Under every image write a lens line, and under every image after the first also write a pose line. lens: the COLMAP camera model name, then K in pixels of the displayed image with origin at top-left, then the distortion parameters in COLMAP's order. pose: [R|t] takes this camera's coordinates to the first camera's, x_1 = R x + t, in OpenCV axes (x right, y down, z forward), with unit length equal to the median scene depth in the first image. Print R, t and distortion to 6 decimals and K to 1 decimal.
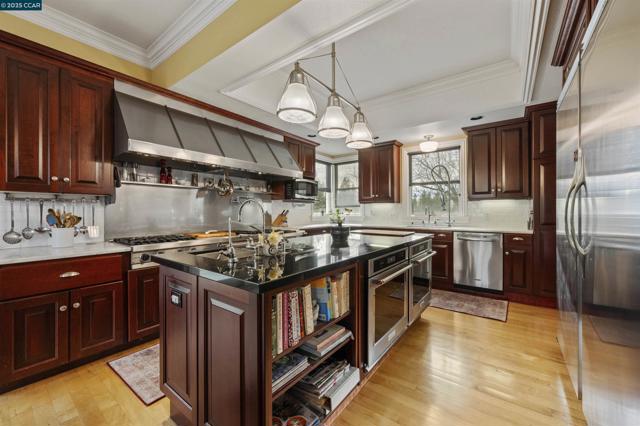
lens RADIAL K [[257.7, 0, 320.0], [0, 257.7, 213.0], [0, 0, 1]] dist [0.000361, 0.000041]
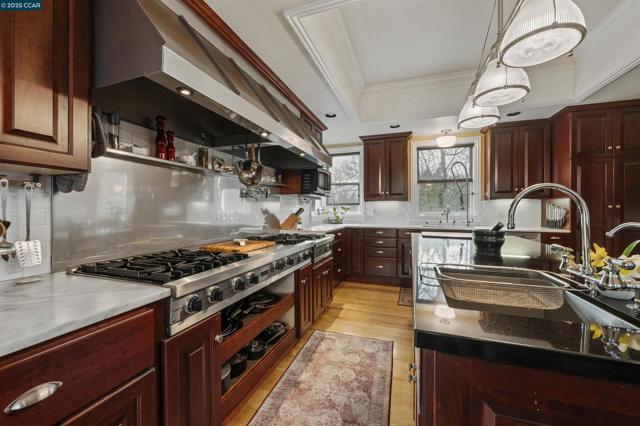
lens RADIAL K [[257.7, 0, 320.0], [0, 257.7, 213.0], [0, 0, 1]] dist [0.000361, 0.000041]
pose [[0.952390, 0.000465, 0.304882, -0.377555], [-0.002402, 0.999979, 0.005976, -0.000643], [-0.304873, -0.006424, 0.952371, 0.298545]]
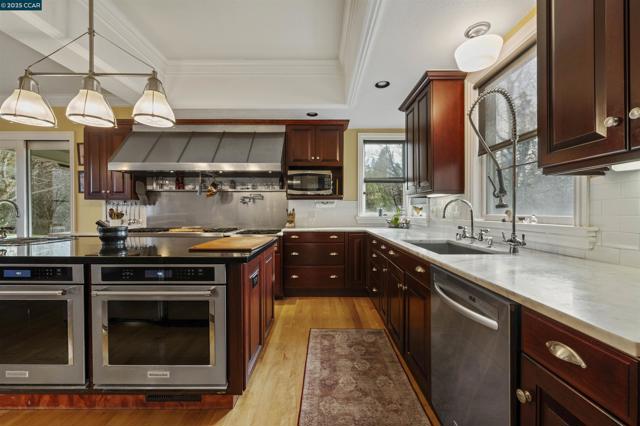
lens RADIAL K [[253.7, 0, 320.0], [0, 253.7, 213.0], [0, 0, 1]] dist [-0.000082, 0.000148]
pose [[0.594367, 0.010209, -0.804129, 0.747802], [-0.005677, 0.999948, 0.008498, -0.004473], [0.804174, -0.000486, 0.594394, 0.680662]]
